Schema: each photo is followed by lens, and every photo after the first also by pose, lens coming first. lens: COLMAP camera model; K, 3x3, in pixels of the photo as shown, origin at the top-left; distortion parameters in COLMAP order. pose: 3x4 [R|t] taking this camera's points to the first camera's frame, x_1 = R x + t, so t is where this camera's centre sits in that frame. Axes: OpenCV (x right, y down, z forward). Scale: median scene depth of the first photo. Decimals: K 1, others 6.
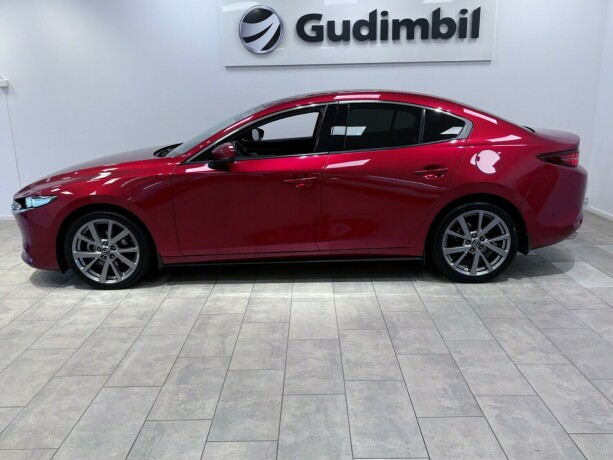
lens RADIAL K [[544.7, 0, 307.2], [0, 544.7, 230.3], [0, 0, 1]] dist [0.028112, -0.041376]
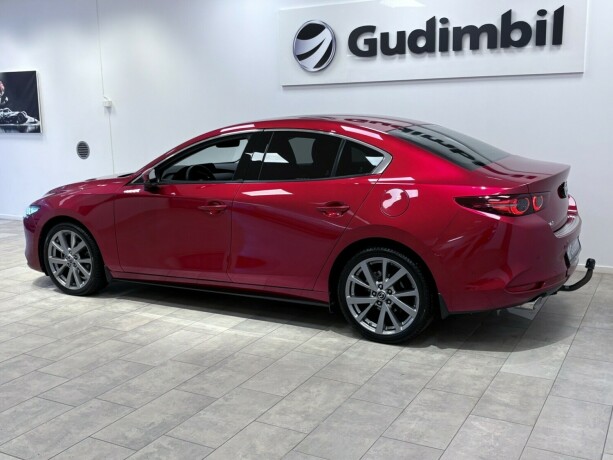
lens RADIAL K [[674.5, 0, 307.7], [0, 674.5, 229.0], [0, 0, 1]] dist [0.016820, 0.000000]
pose [[0.879917, 0.084273, -0.467593, 0.689528], [-0.110078, 0.993526, -0.028084, -0.037986], [0.462199, 0.076183, 0.883498, 0.010476]]
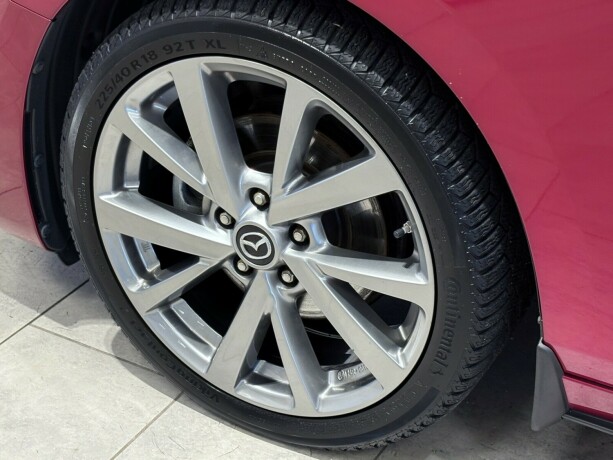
lens RADIAL K [[1185.4, 0, 307.7], [0, 1185.4, 232.0], [0, 0, 1]] dist [-0.025720, 0.000000]
pose [[0.870063, 0.275687, -0.408641, -0.206797], [-0.151217, 0.938288, 0.311045, -0.081714], [0.469174, -0.208835, 0.858058, 0.697226]]
